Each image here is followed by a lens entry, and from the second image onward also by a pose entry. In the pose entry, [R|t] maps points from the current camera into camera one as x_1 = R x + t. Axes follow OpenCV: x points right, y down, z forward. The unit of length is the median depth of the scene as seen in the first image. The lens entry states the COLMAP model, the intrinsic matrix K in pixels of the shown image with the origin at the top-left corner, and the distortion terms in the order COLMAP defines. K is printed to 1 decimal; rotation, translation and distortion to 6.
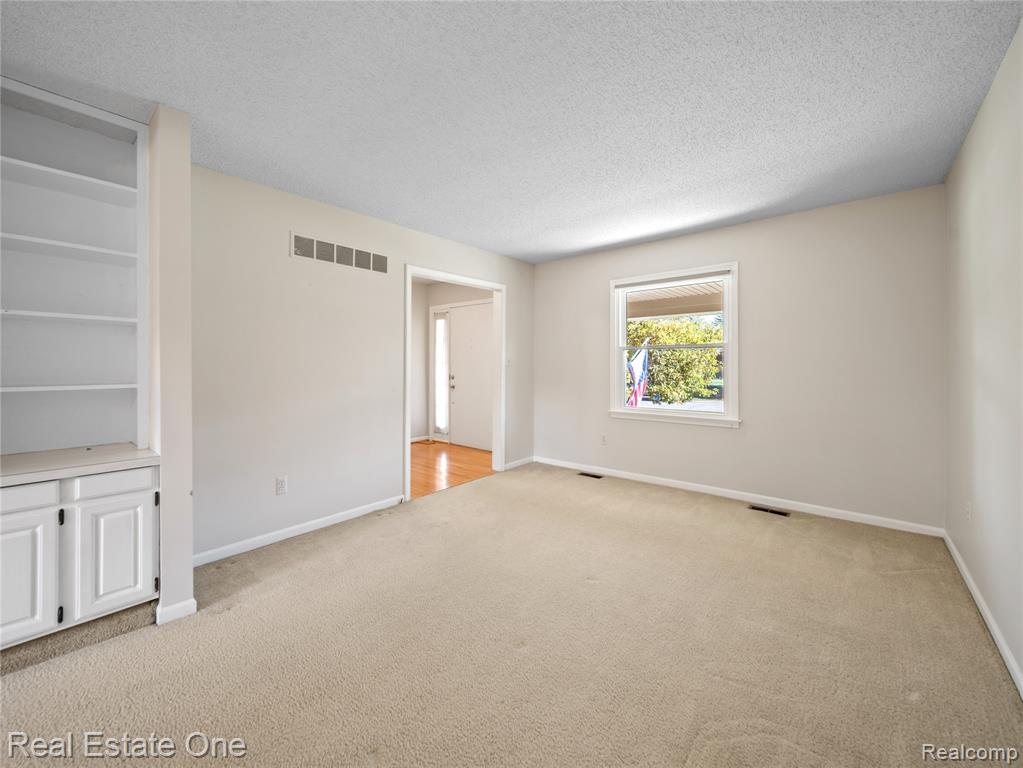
lens RADIAL K [[403.7, 0, 531.9], [0, 403.7, 356.2], [0, 0, 1]] dist [0.001085, -0.007722]
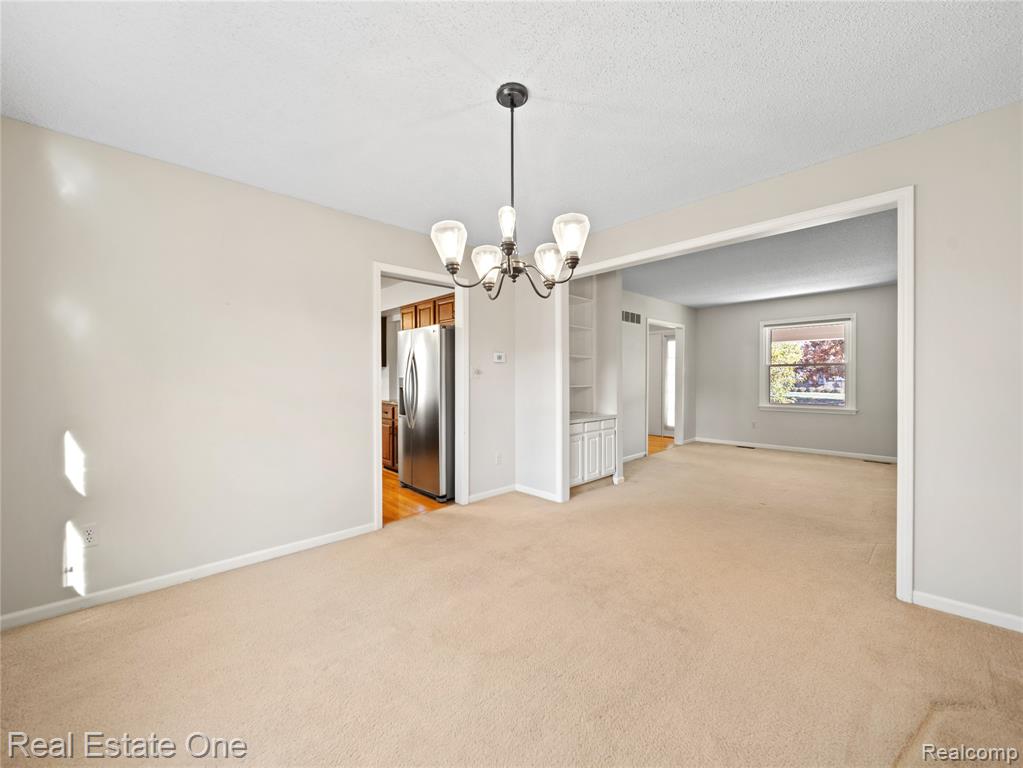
lens RADIAL K [[410.8, 0, 518.9], [0, 410.8, 378.6], [0, 0, 1]] dist [-0.000951, -0.000239]
pose [[0.993910, 0.000308, -0.110198, -0.612902], [0.002684, 0.999632, 0.027003, -0.016939], [0.110166, -0.027134, 0.993543, -0.745281]]
